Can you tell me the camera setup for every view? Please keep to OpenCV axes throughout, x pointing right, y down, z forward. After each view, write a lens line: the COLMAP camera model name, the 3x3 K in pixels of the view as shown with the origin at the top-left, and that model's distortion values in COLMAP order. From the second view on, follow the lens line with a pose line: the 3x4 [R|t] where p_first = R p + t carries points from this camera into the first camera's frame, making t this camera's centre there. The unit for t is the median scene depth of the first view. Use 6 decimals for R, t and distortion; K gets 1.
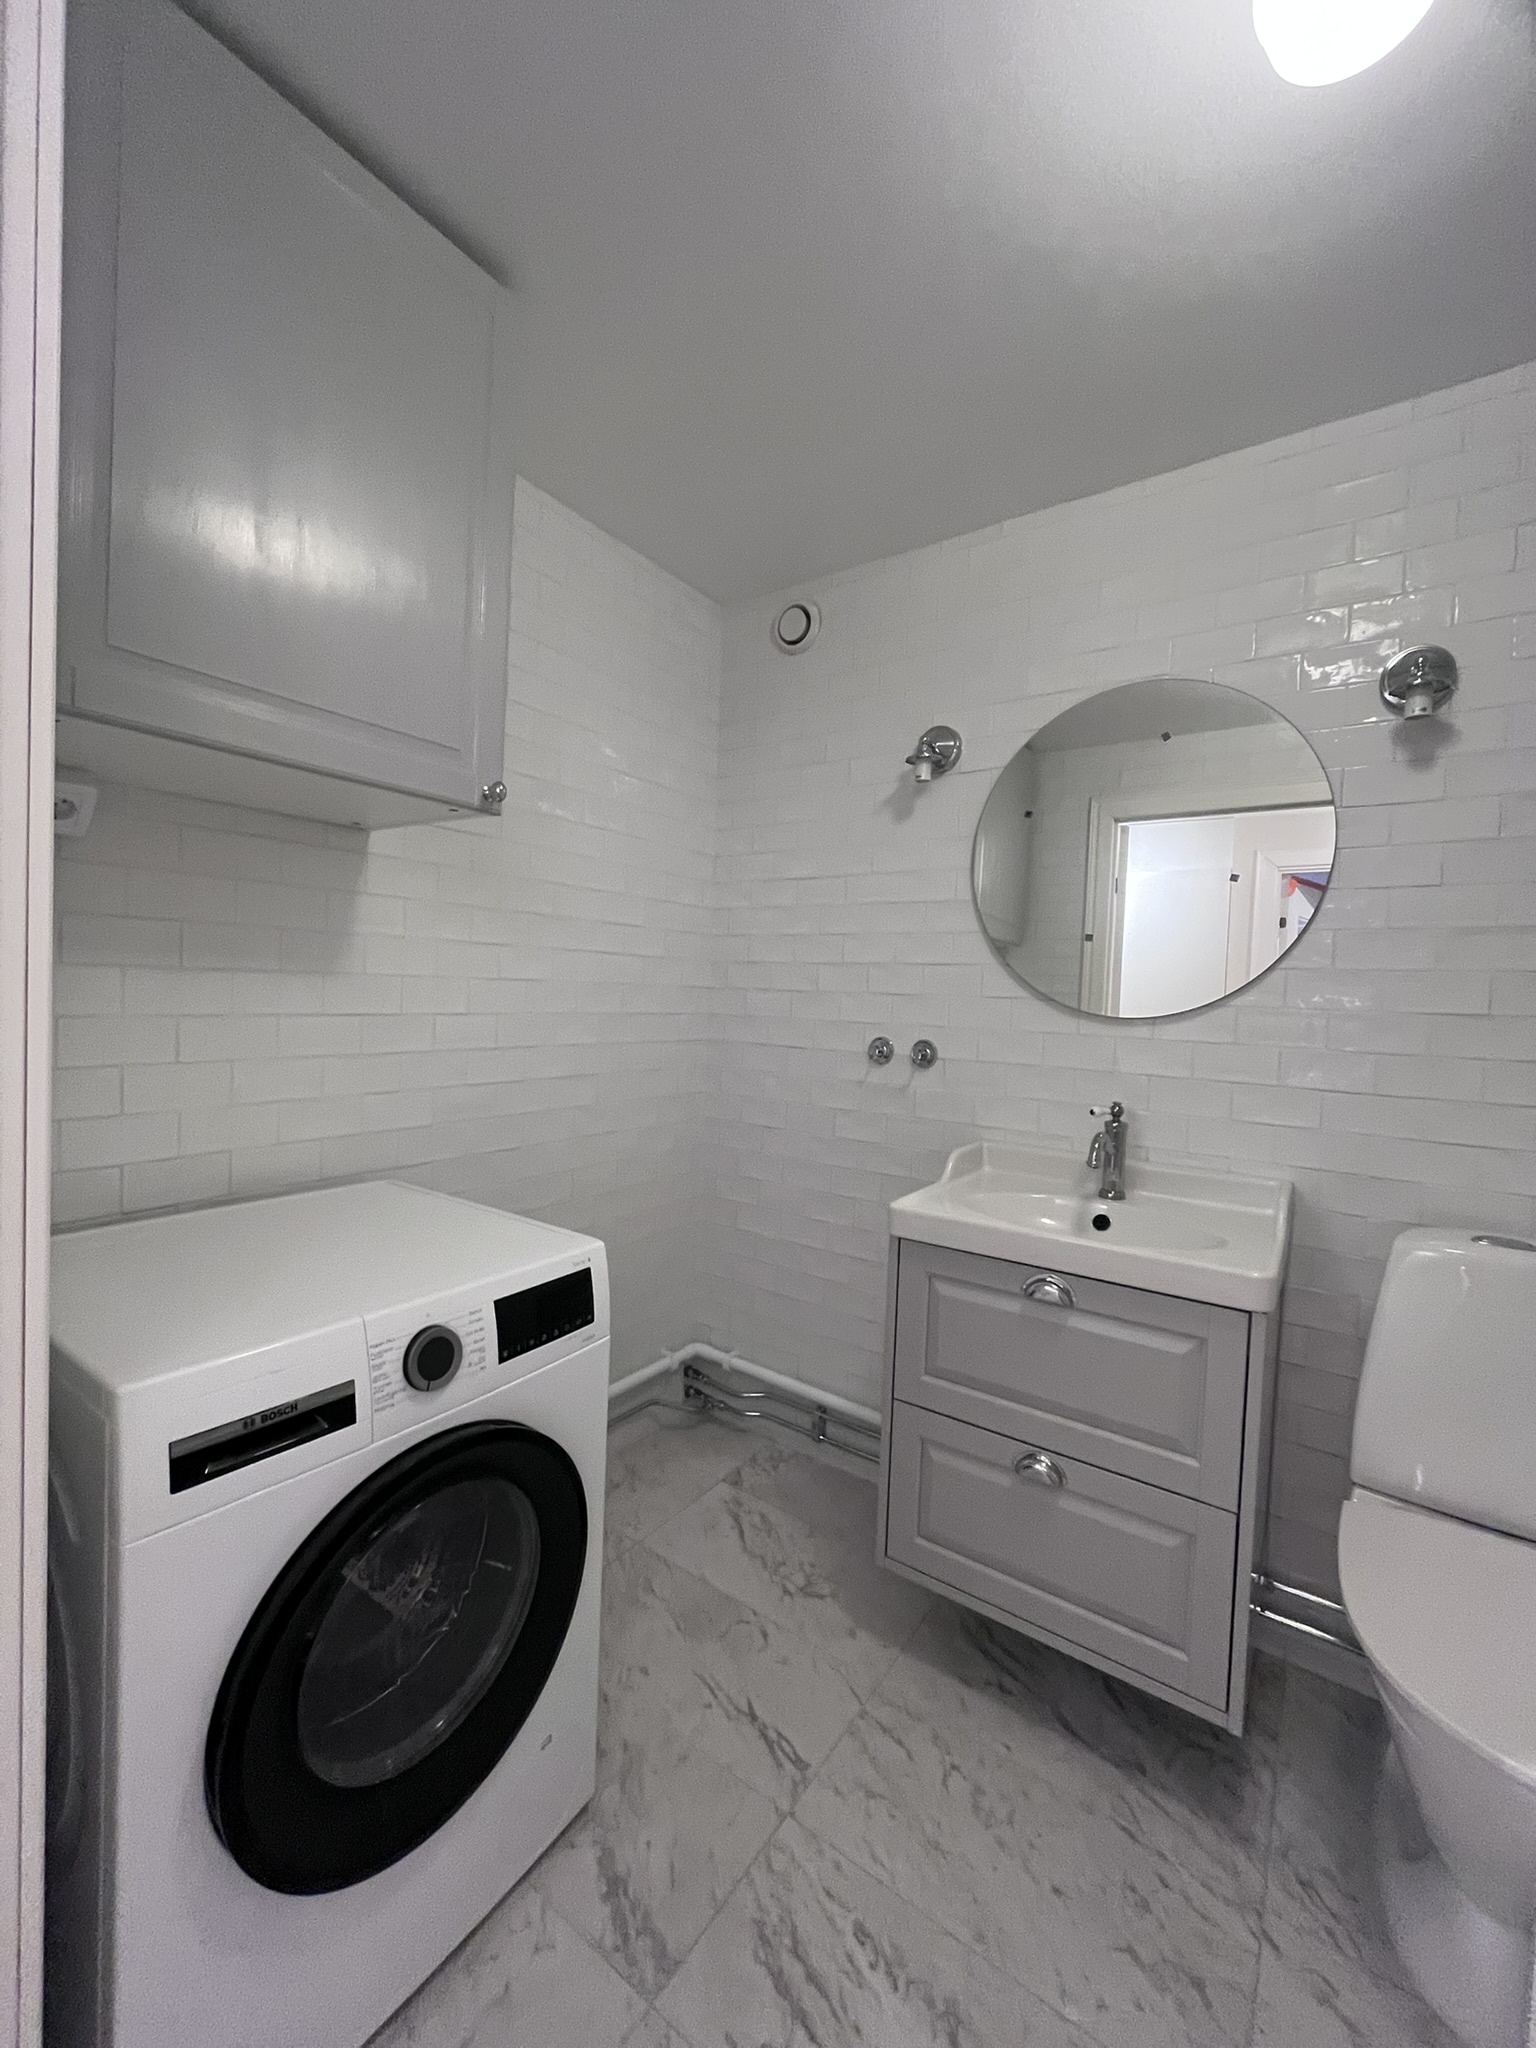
lens RADIAL K [[830.5, 0, 768.0], [0, 830.5, 1024.0], [0, 0, 1]] dist [0.001283, -0.000259]
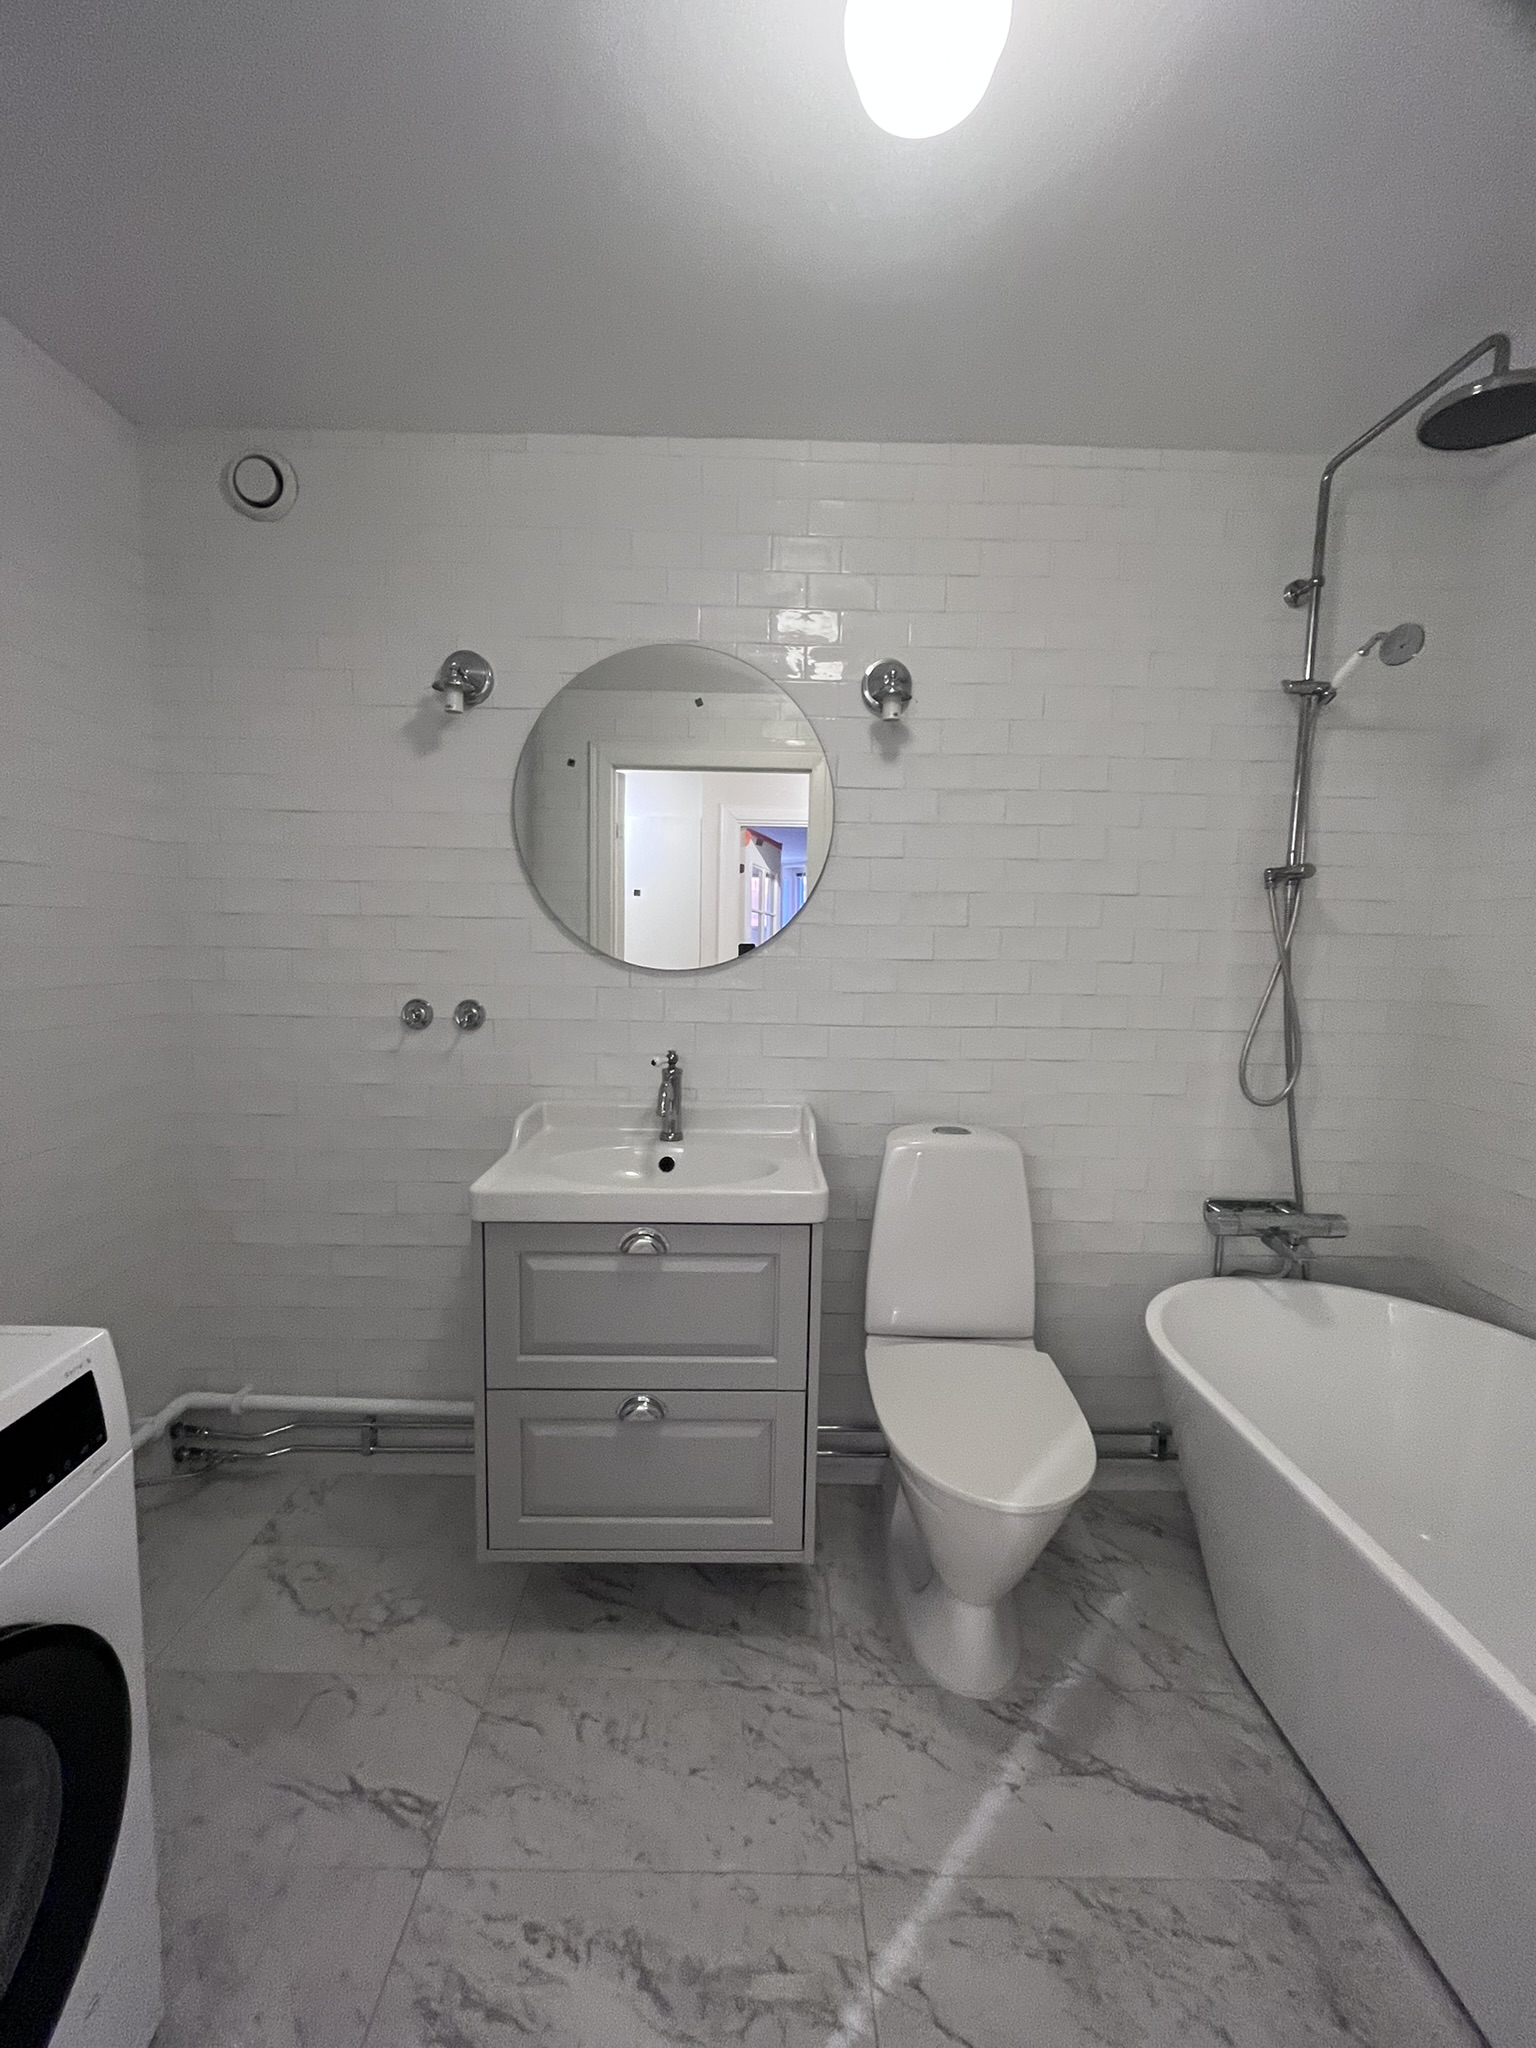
lens RADIAL K [[830.5, 0, 768.0], [0, 830.5, 1024.0], [0, 0, 1]] dist [0.001283, -0.000259]
pose [[0.811922, -0.083131, 0.577816, -0.100192], [0.034619, 0.994923, 0.094497, -0.039001], [-0.582738, -0.056721, 0.810678, 0.075548]]
